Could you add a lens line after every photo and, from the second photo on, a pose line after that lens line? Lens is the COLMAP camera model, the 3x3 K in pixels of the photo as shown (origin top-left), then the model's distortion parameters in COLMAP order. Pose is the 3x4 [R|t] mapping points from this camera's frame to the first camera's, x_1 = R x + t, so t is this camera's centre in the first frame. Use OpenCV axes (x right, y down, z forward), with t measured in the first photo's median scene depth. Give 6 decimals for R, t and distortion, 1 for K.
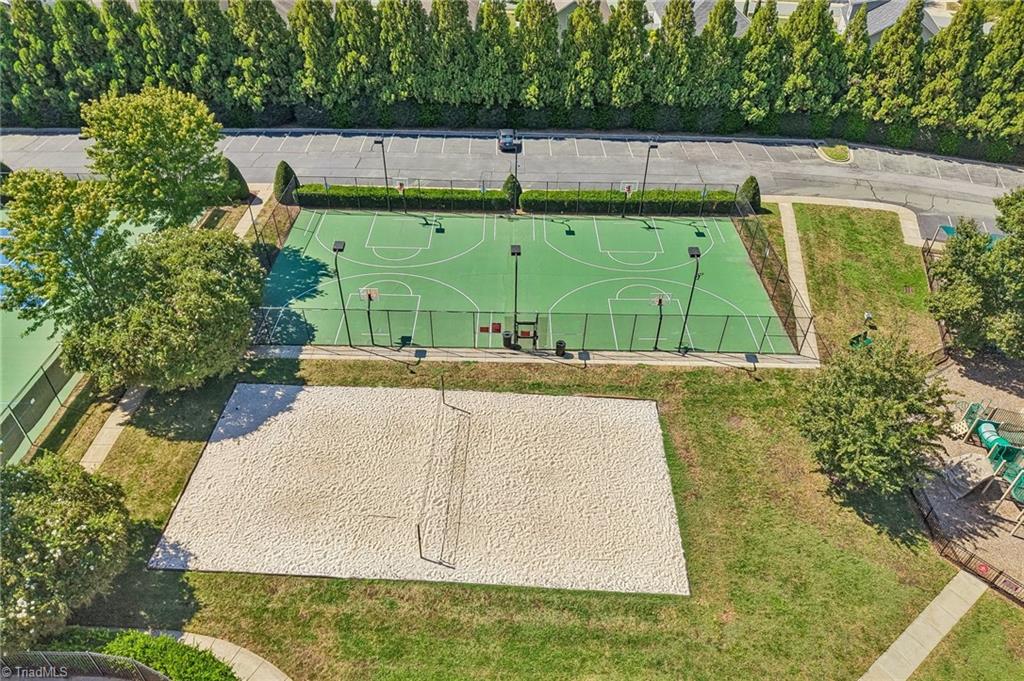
lens RADIAL K [[683.1, 0, 507.7], [0, 683.1, 339.2], [0, 0, 1]] dist [0.020268, -0.004049]
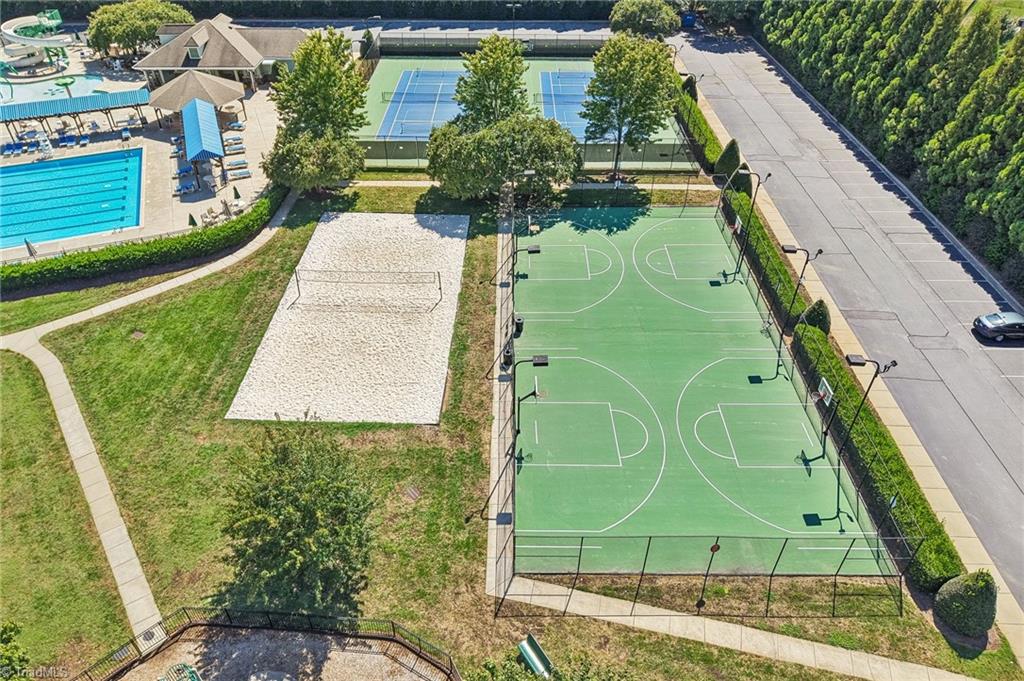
lens RADIAL K [[683.1, 0, 510.9], [0, 683.1, 342.1], [0, 0, 1]] dist [0.020268, -0.004049]
pose [[0.014371, 0.620838, -0.783807, 0.860762], [-0.628594, 0.615225, 0.475782, -0.486852], [0.777601, 0.485859, 0.399097, 0.592798]]
